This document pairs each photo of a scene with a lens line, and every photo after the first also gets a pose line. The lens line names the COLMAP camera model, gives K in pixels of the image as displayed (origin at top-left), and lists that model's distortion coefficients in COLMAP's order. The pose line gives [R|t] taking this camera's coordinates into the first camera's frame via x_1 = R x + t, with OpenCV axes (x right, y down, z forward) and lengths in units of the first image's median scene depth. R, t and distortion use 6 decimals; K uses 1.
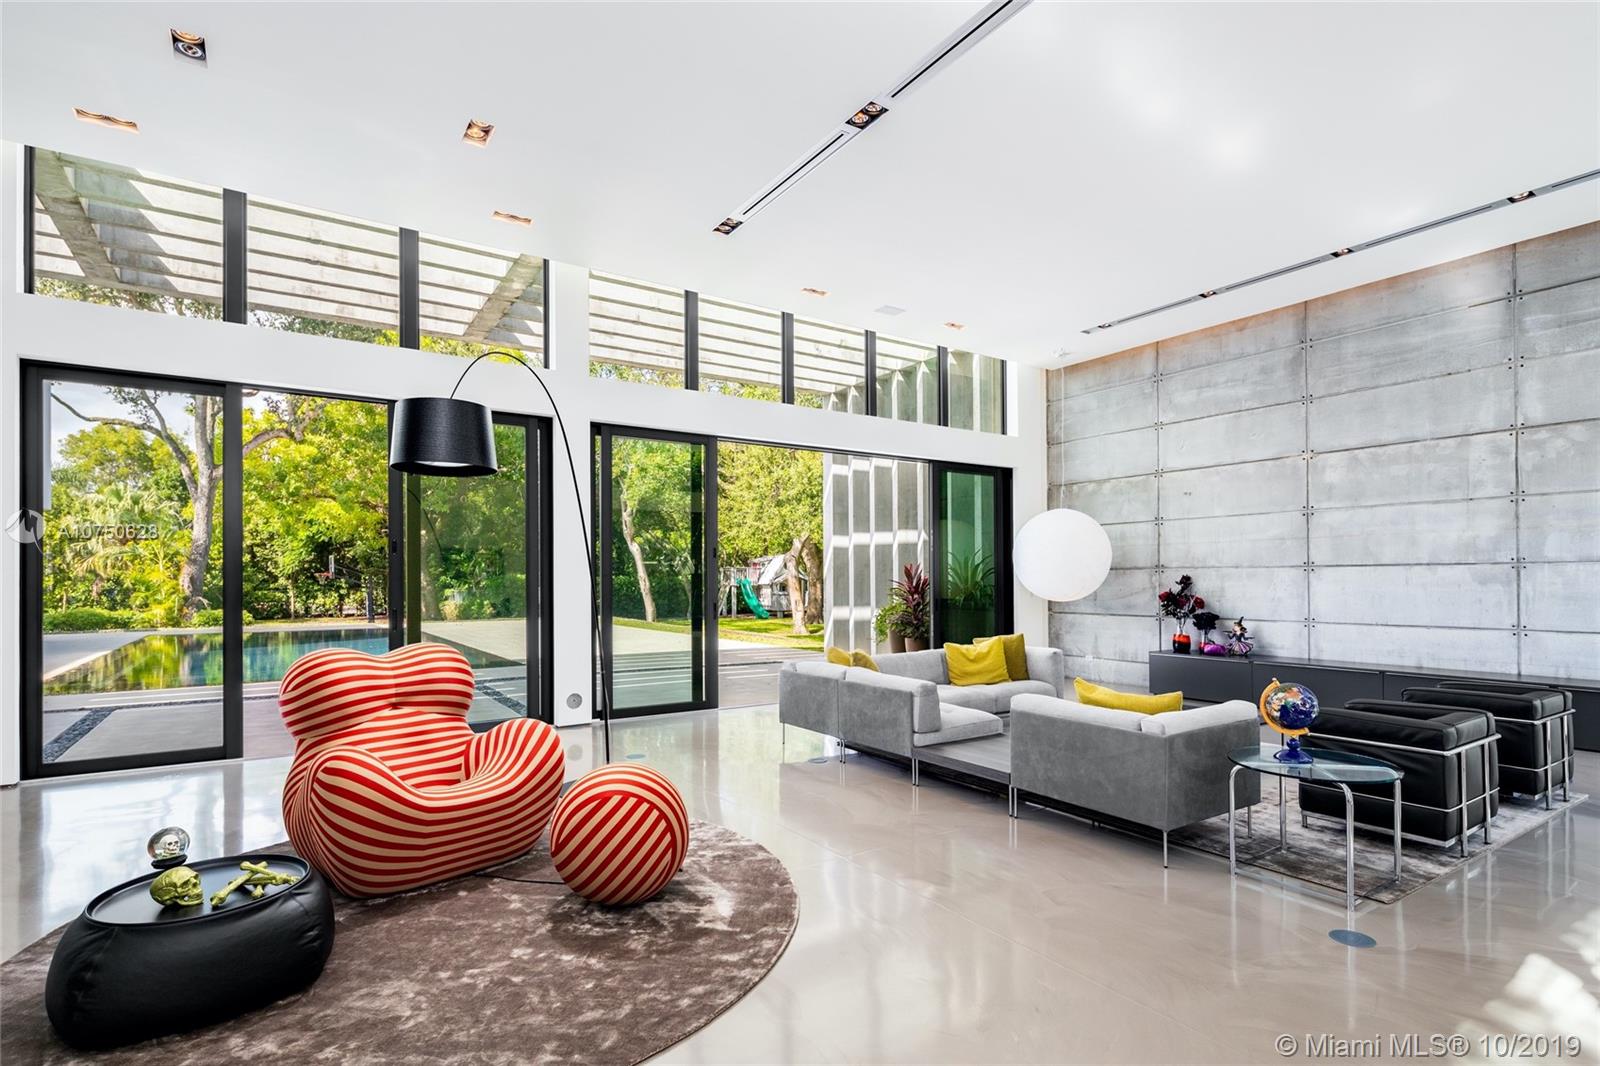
lens RADIAL K [[780.0, 0, 795.2], [0, 780.0, 575.8], [0, 0, 1]] dist [-0.002329, -0.000567]
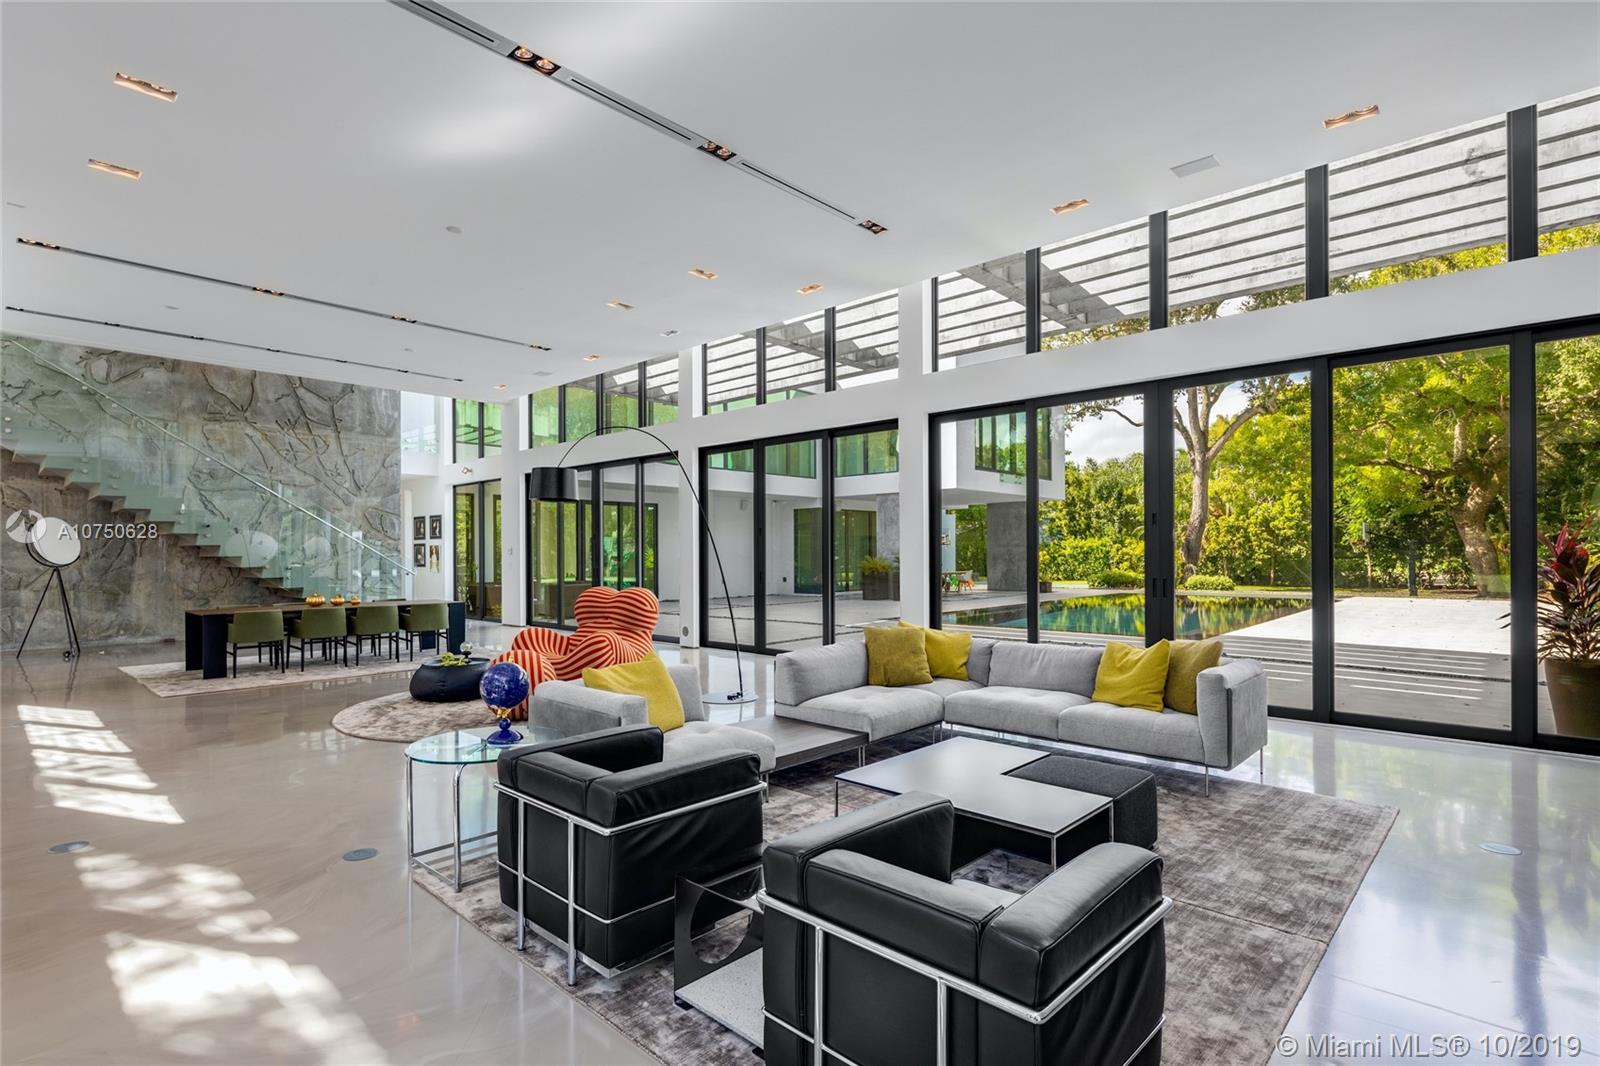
lens RADIAL K [[788.6, 0, 798.7], [0, 788.6, 556.2], [0, 0, 1]] dist [0.001042, 0.000311]
pose [[0.237725, 0.004536, -0.971322, 0.144459], [0.011799, 0.999902, 0.007557, 0.000188], [0.971261, -0.013257, 0.237648, 0.094554]]
